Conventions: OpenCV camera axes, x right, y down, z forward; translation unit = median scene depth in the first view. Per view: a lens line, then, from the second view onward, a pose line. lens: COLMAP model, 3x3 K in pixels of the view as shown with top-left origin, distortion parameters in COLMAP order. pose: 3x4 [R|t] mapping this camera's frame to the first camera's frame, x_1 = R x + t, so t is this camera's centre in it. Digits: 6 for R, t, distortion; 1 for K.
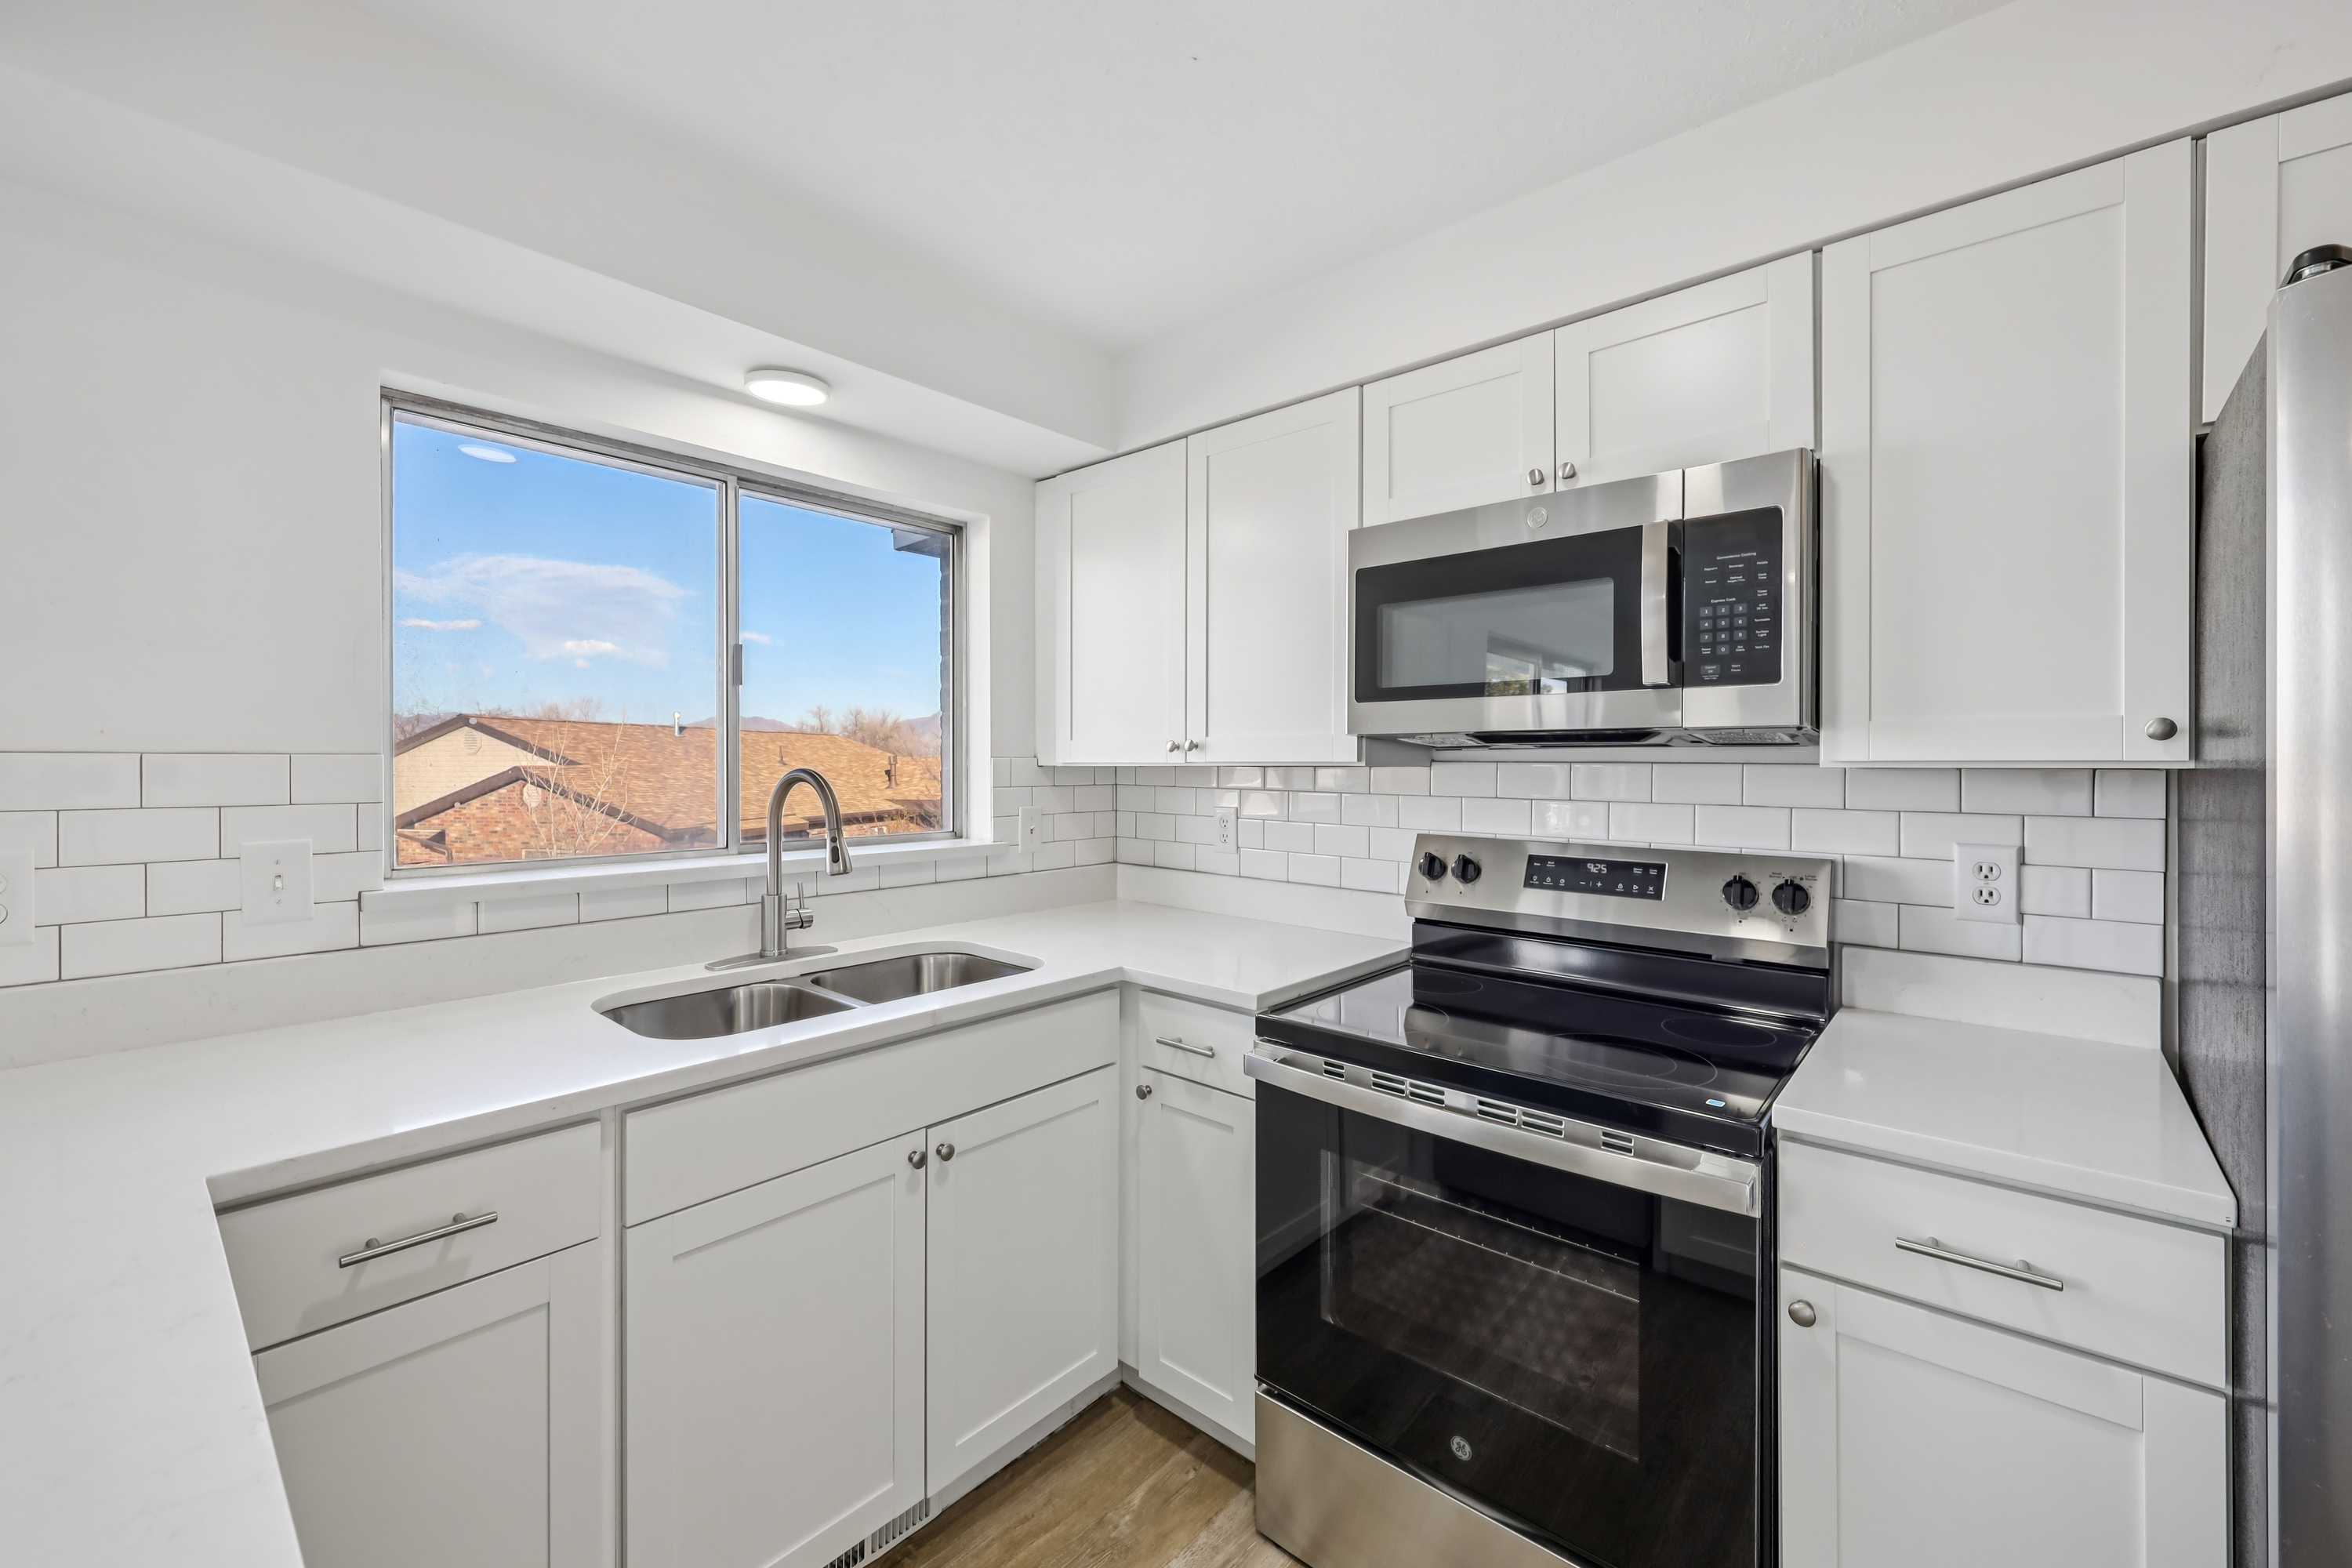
lens RADIAL K [[942.4, 0, 1173.4], [0, 942.4, 771.8], [0, 0, 1]] dist [0.000299, -0.000331]
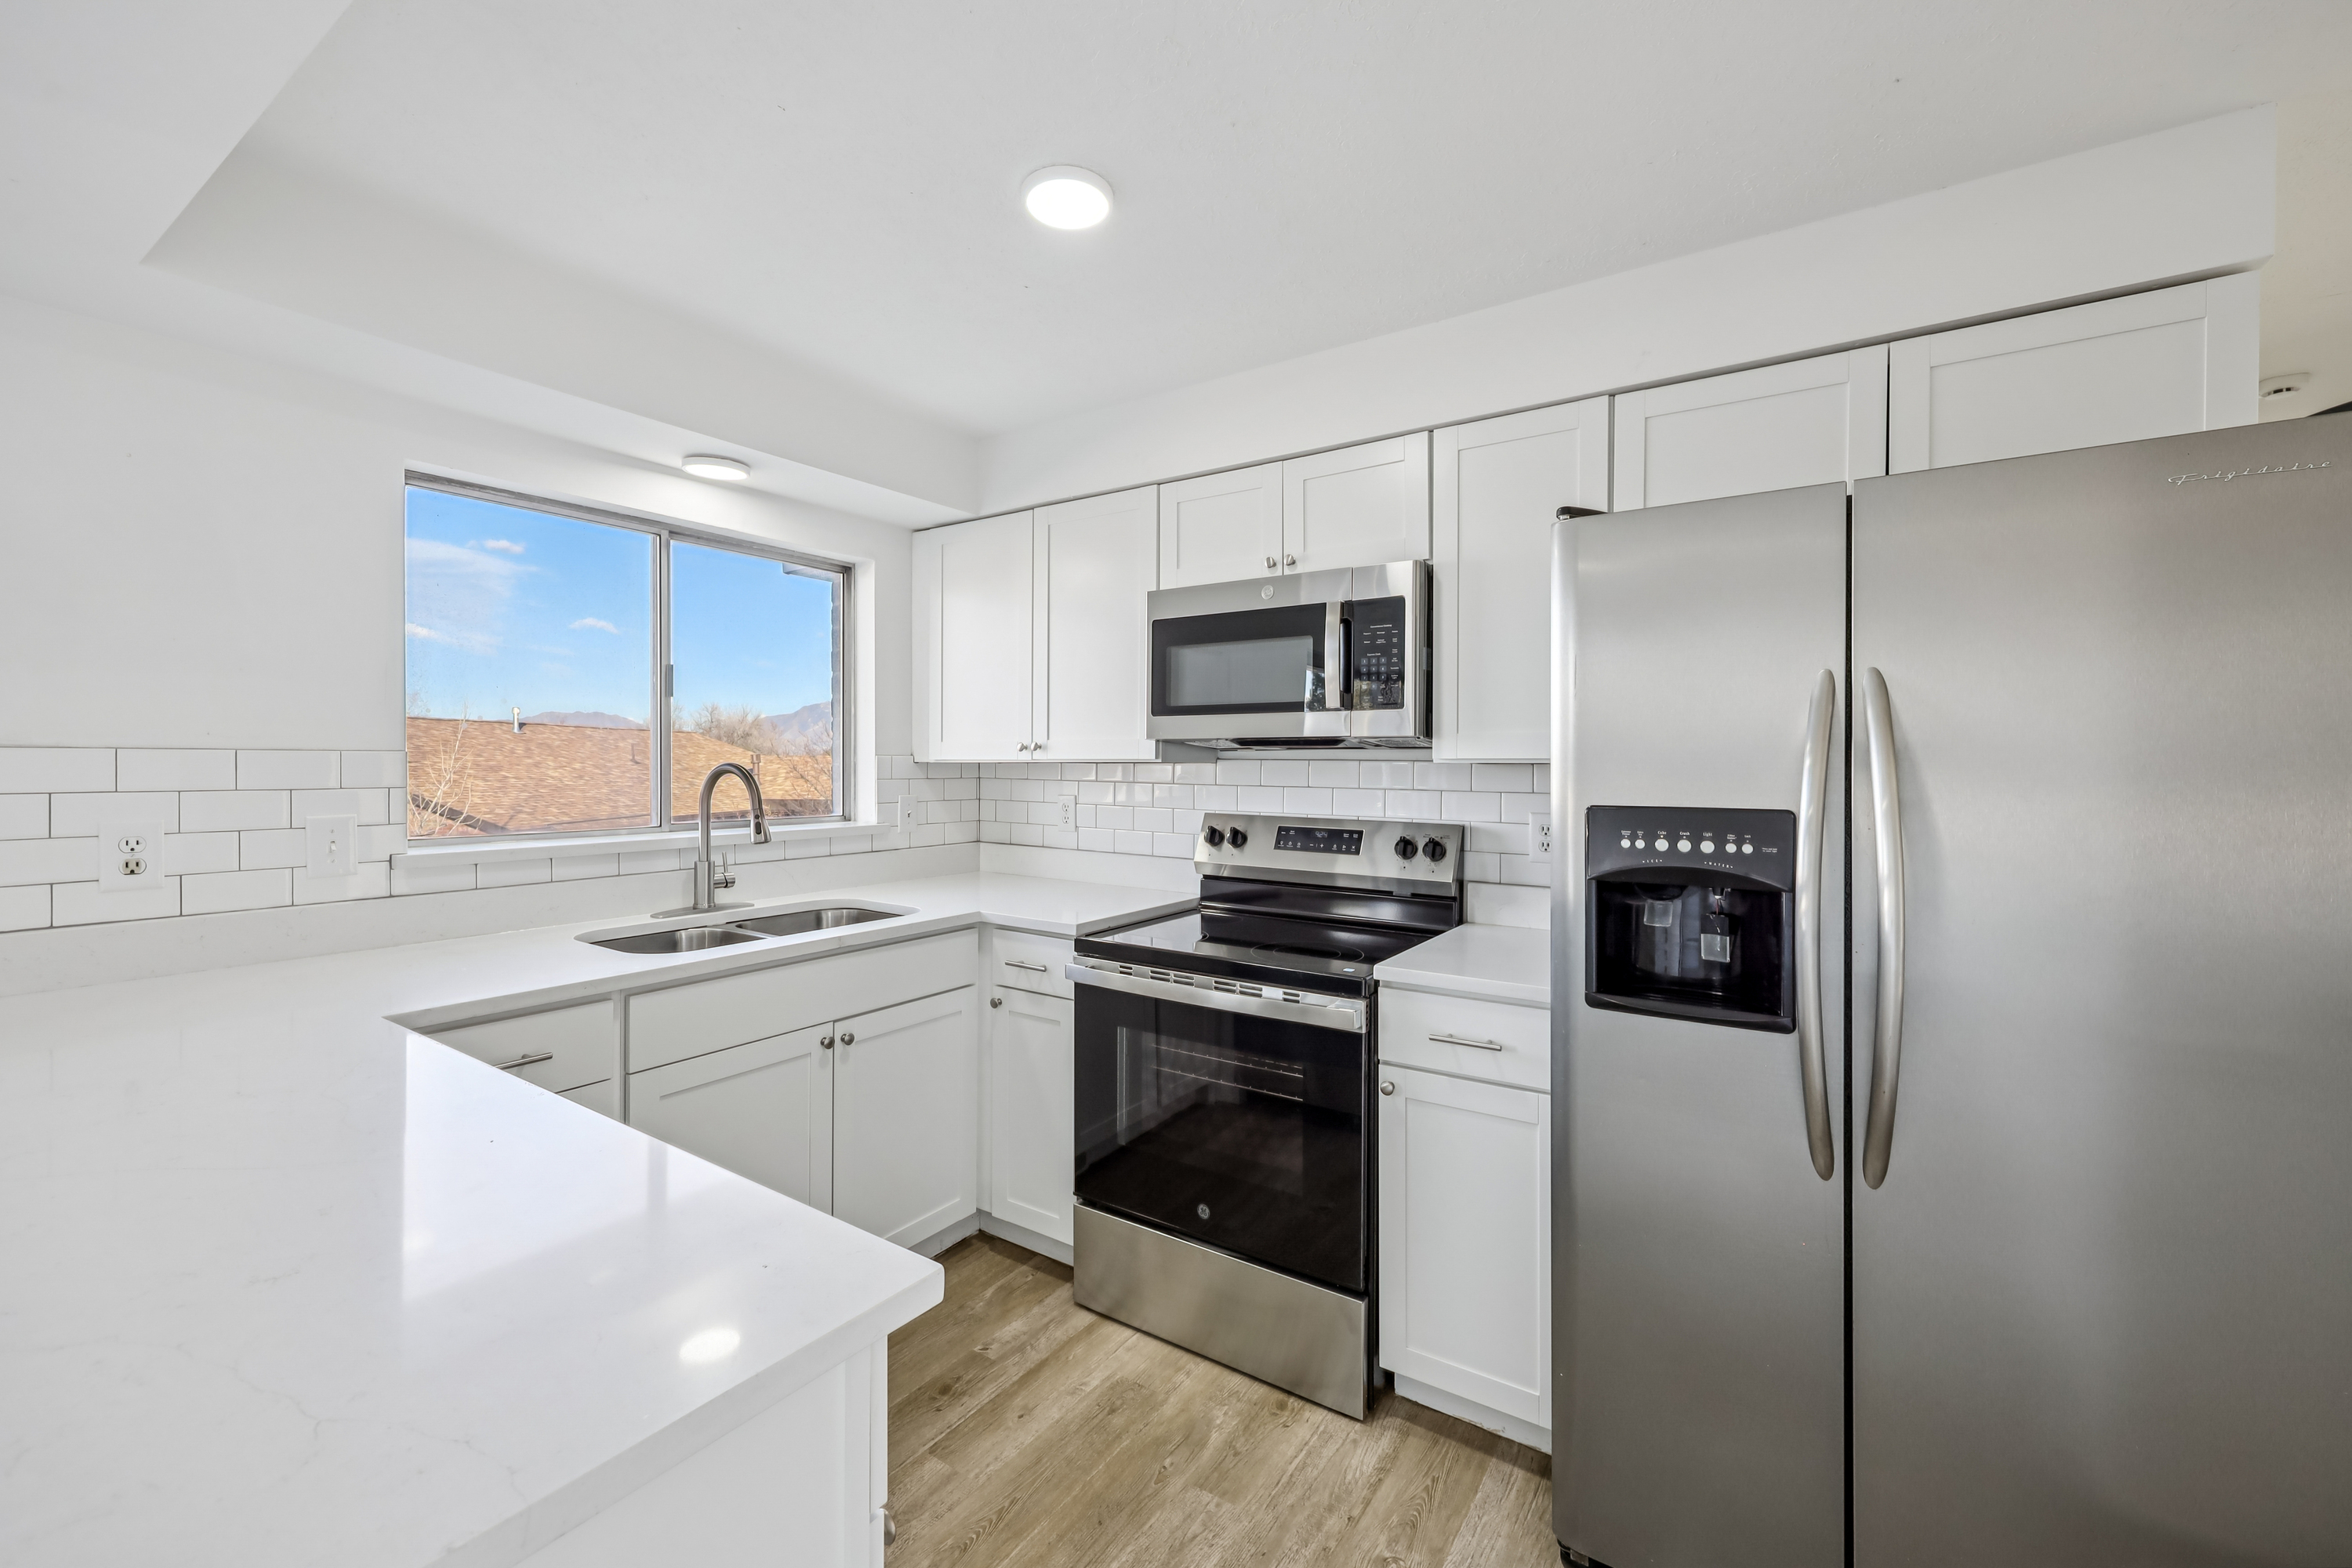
lens RADIAL K [[942.4, 0, 1181.8], [0, 942.4, 765.3], [0, 0, 1]] dist [0.000299, -0.000331]
pose [[0.990382, 0.001480, 0.138352, 0.047216], [-0.000571, 0.999978, -0.006607, 0.008034], [-0.138358, 0.006465, 0.990361, -0.394424]]
